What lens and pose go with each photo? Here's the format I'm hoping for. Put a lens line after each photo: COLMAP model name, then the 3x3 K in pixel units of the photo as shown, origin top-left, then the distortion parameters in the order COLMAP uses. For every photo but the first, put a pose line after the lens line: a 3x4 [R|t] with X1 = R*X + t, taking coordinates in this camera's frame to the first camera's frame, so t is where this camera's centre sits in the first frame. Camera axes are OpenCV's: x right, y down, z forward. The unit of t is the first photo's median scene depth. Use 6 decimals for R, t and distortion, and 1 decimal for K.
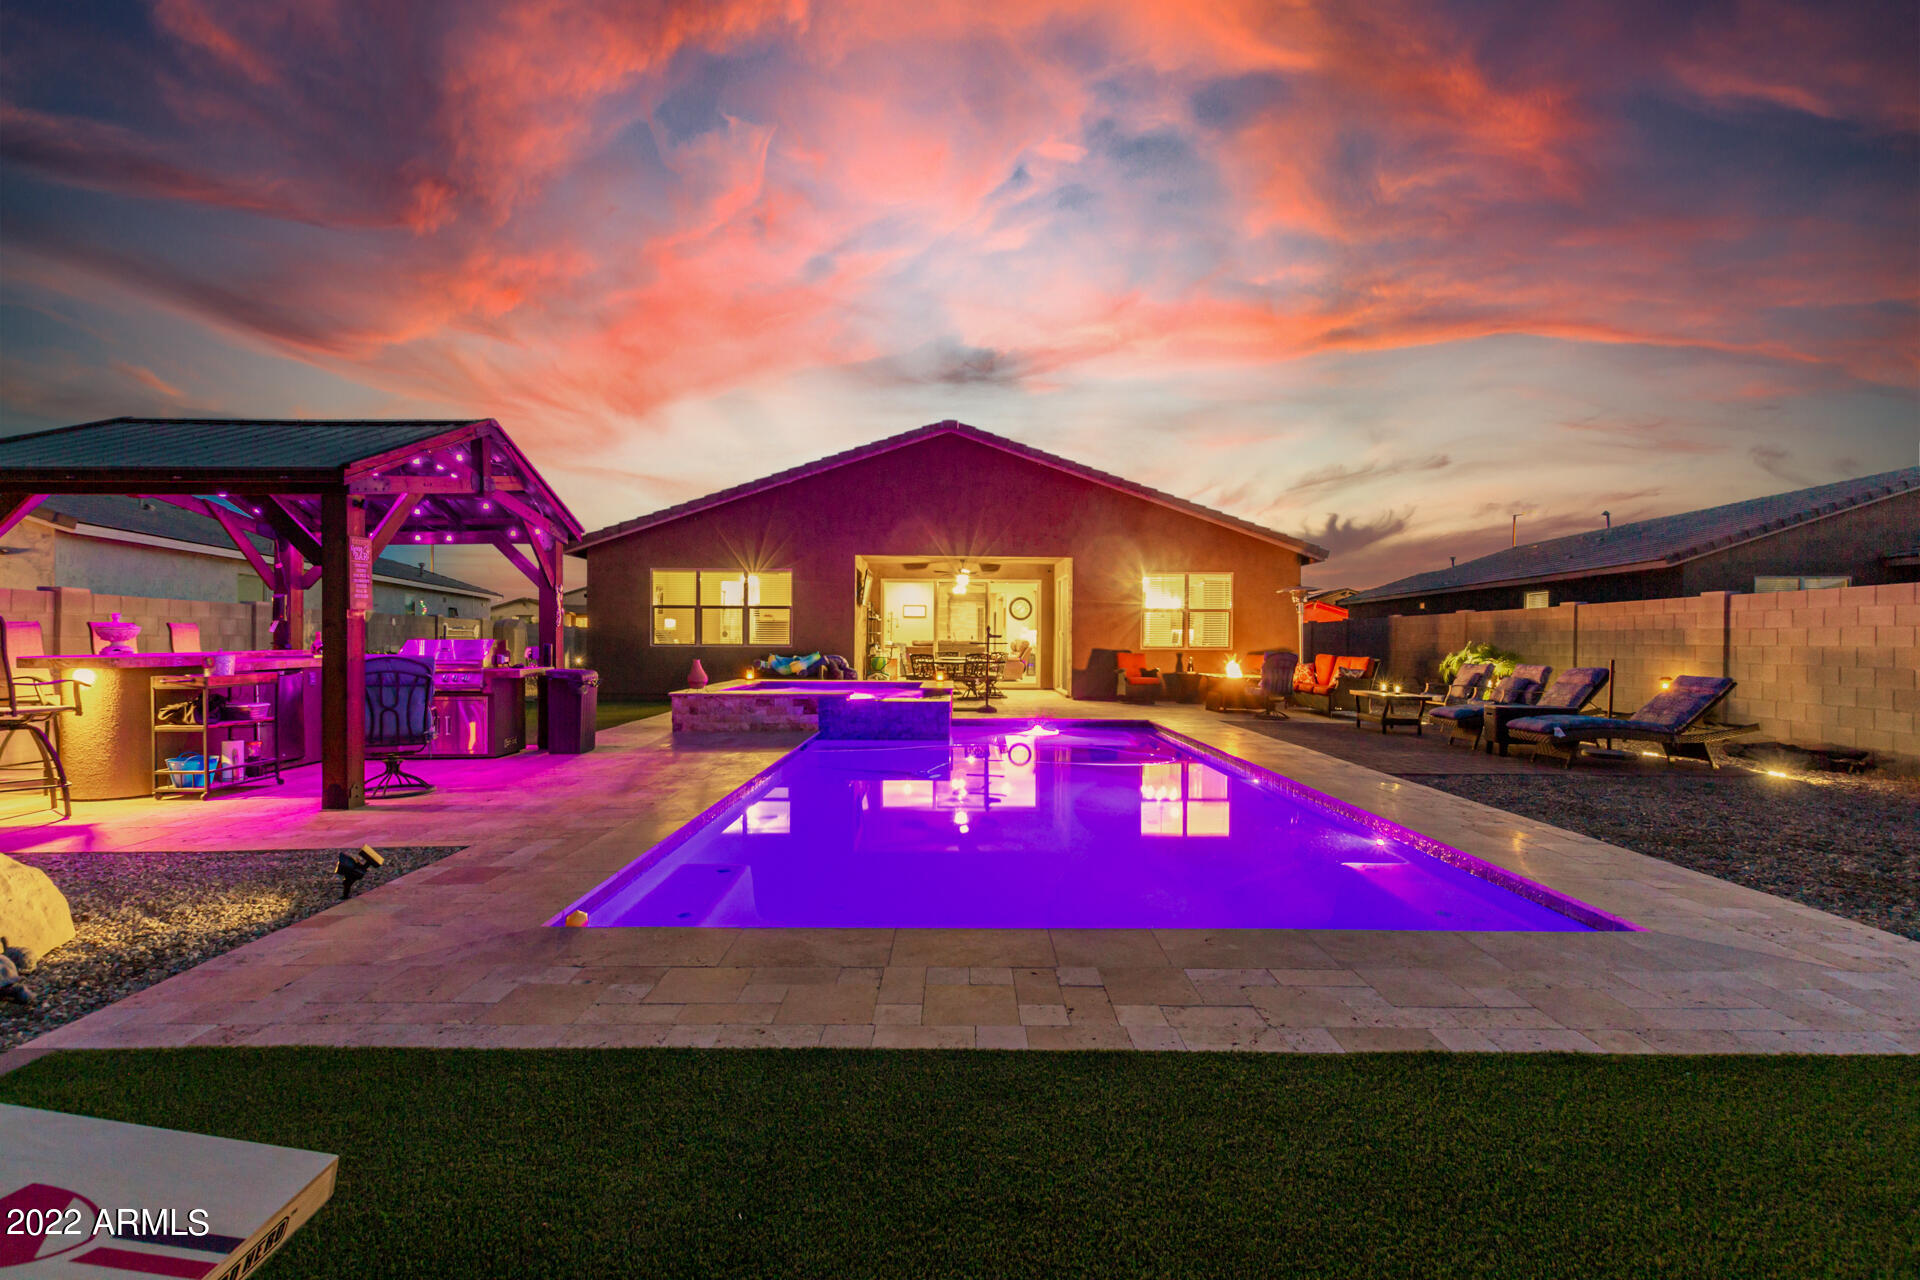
lens RADIAL K [[878.6, 0, 965.5], [0, 878.6, 630.6], [0, 0, 1]] dist [0.008780, -0.003597]
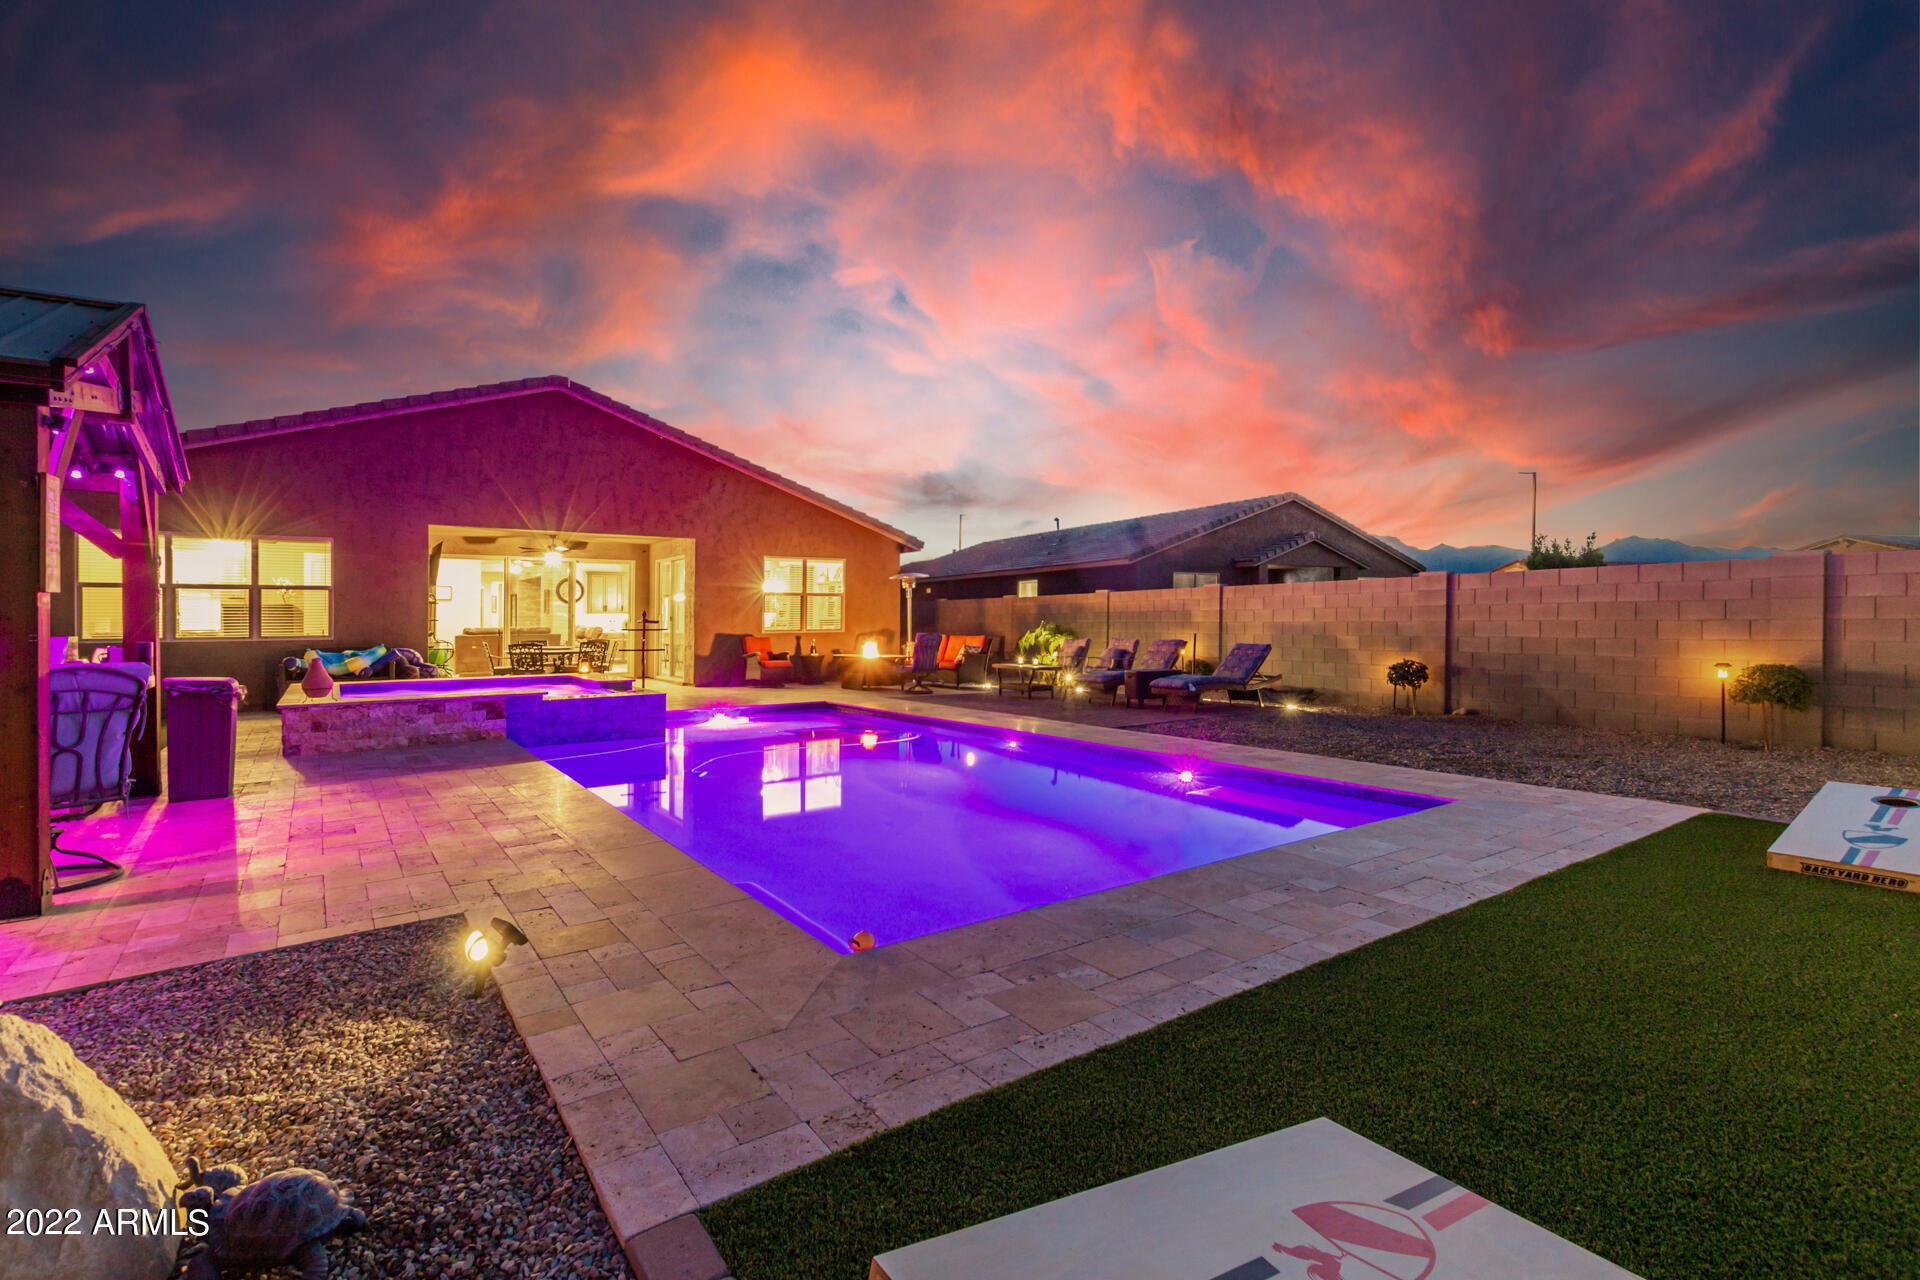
lens RADIAL K [[878.6, 0, 971.0], [0, 878.6, 630.6], [0, 0, 1]] dist [0.008780, -0.003597]
pose [[0.819129, -0.018500, 0.573310, -0.268261], [0.006967, 0.999727, 0.022306, -0.003385], [-0.573567, -0.014277, 0.819035, 0.061464]]
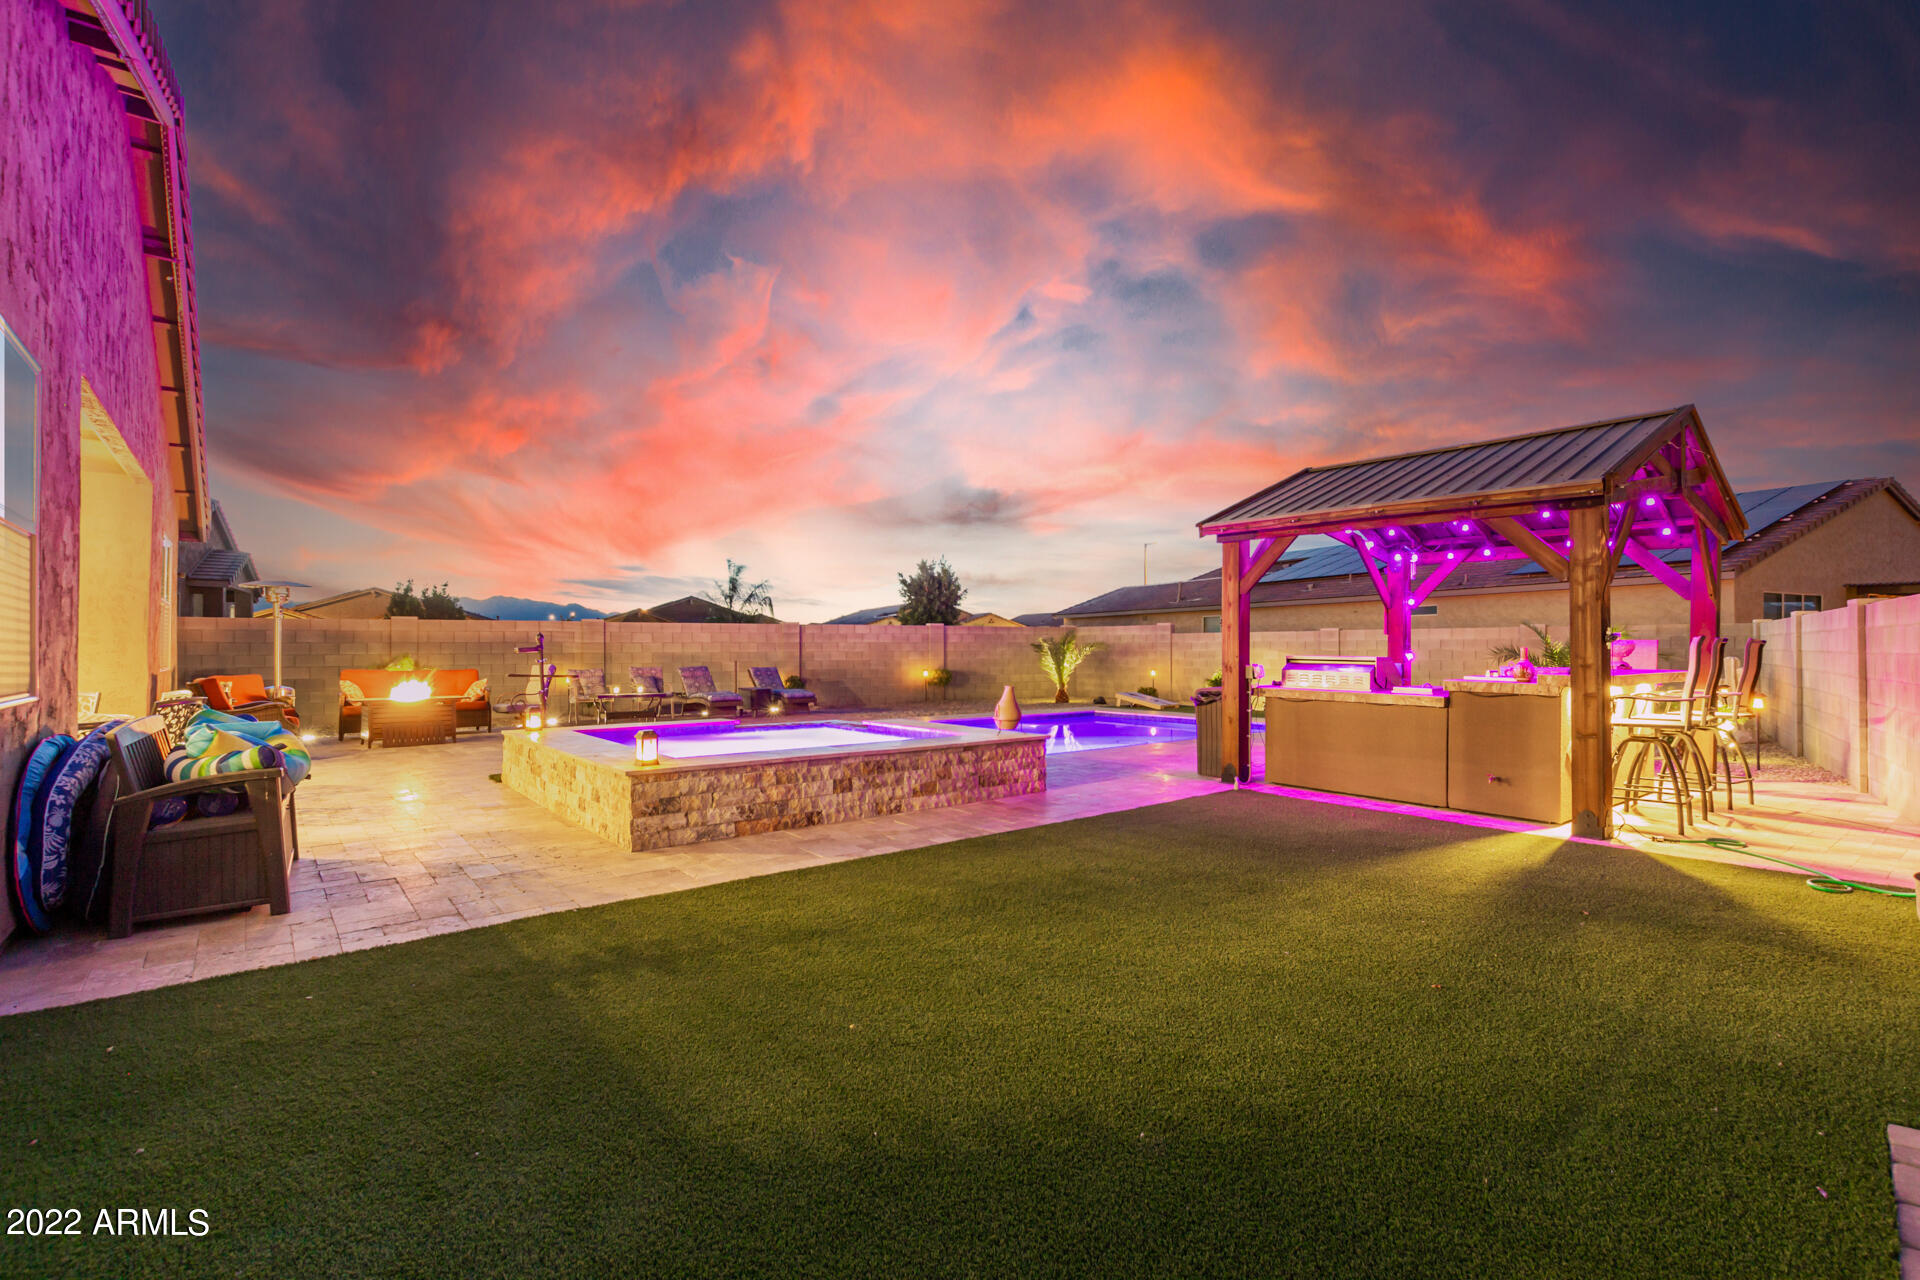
lens RADIAL K [[878.6, 0, 975.3], [0, 878.6, 643.4], [0, 0, 1]] dist [0.008780, -0.003597]
pose [[-0.614056, 0.000651, 0.789262, -0.808280], [-0.007860, 0.999945, -0.006940, 0.004940], [-0.789224, -0.010465, -0.614017, 1.372897]]
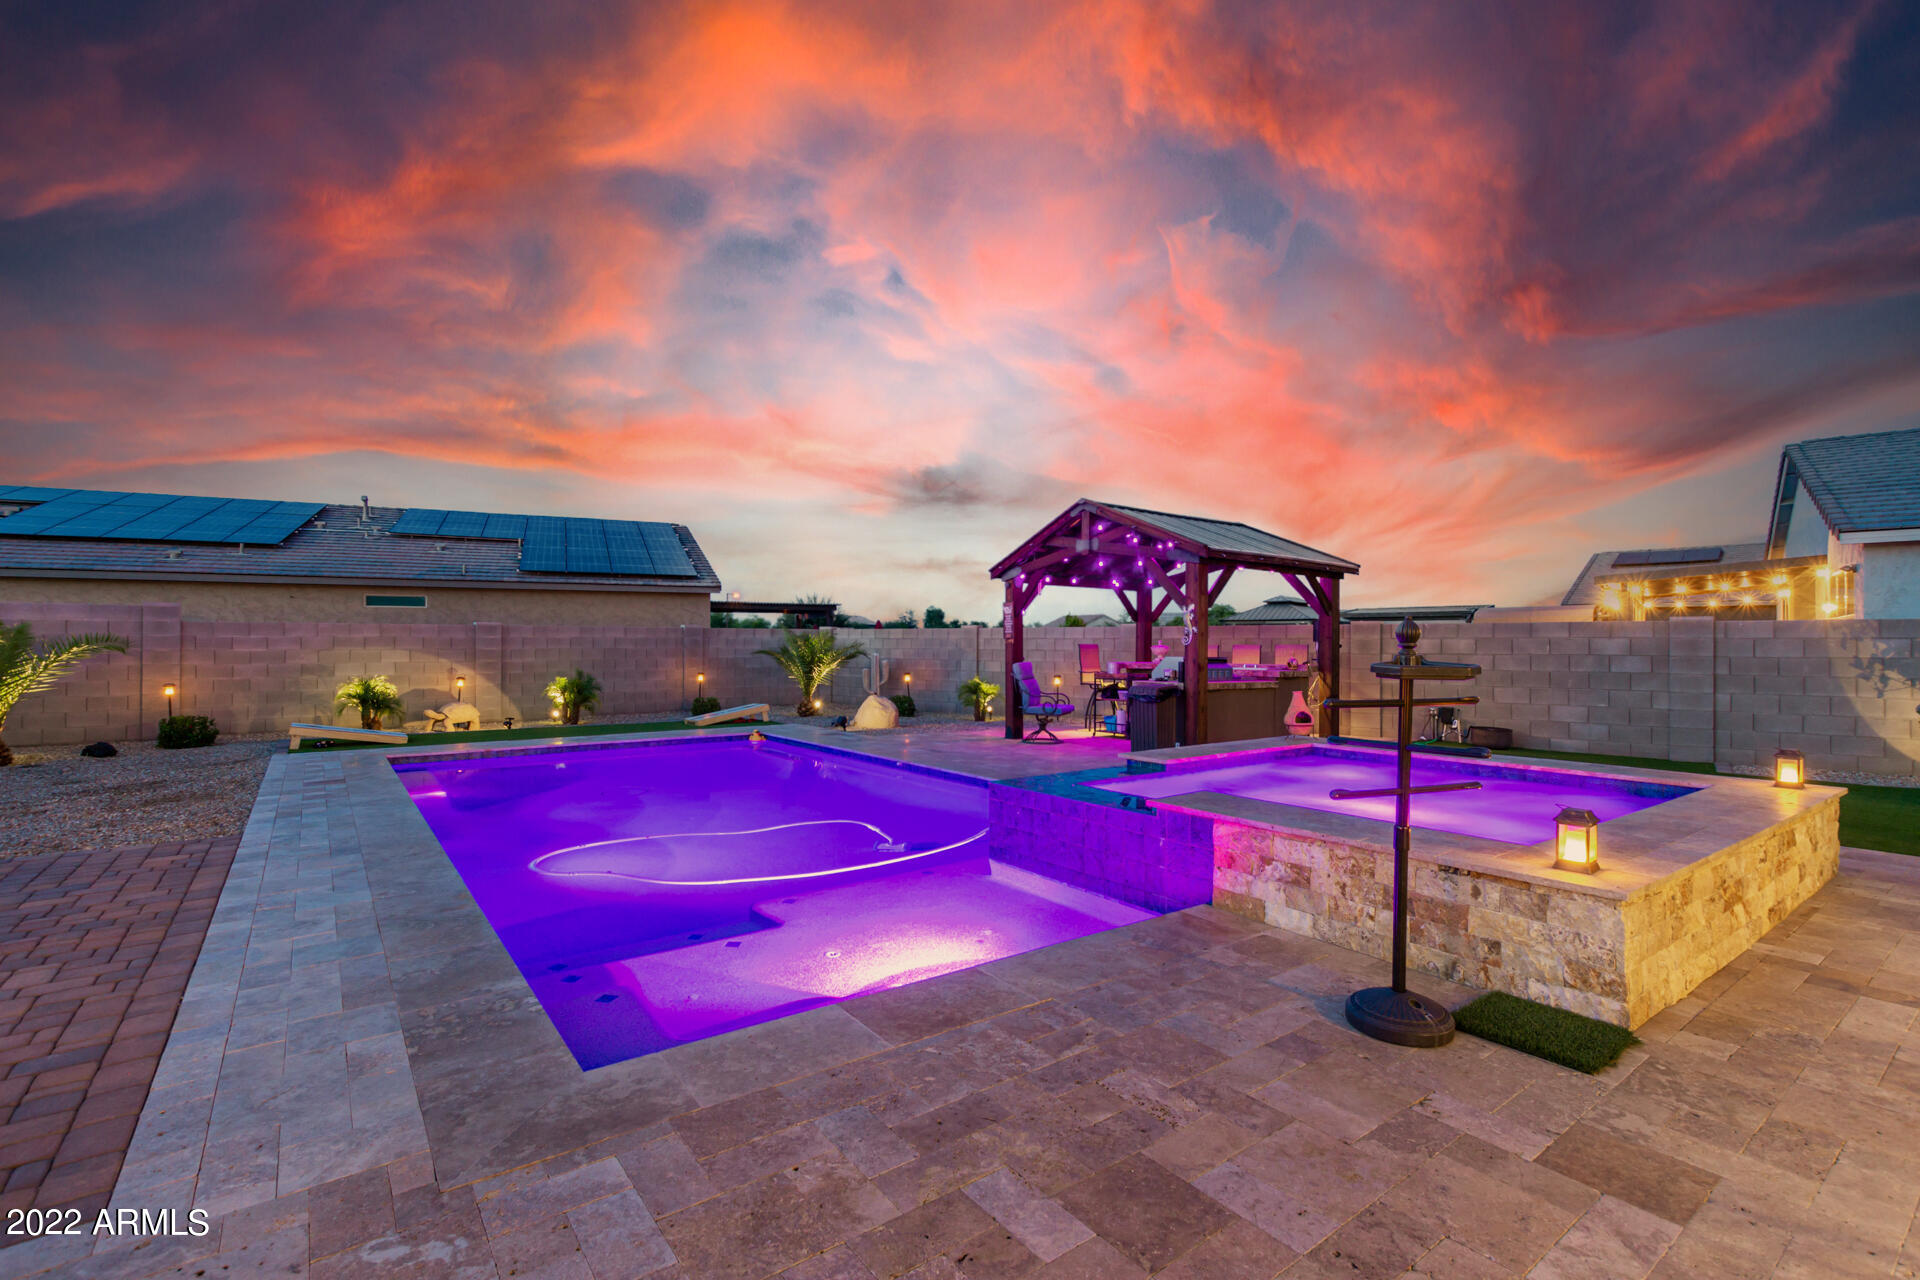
lens RADIAL K [[878.6, 0, 978.5], [0, 878.6, 642.8], [0, 0, 1]] dist [0.008780, -0.003597]
pose [[-0.804346, -0.007807, -0.594110, 0.280160], [-0.002509, 0.999949, -0.009743, 0.002440], [0.594156, -0.006346, -0.804325, 1.349848]]
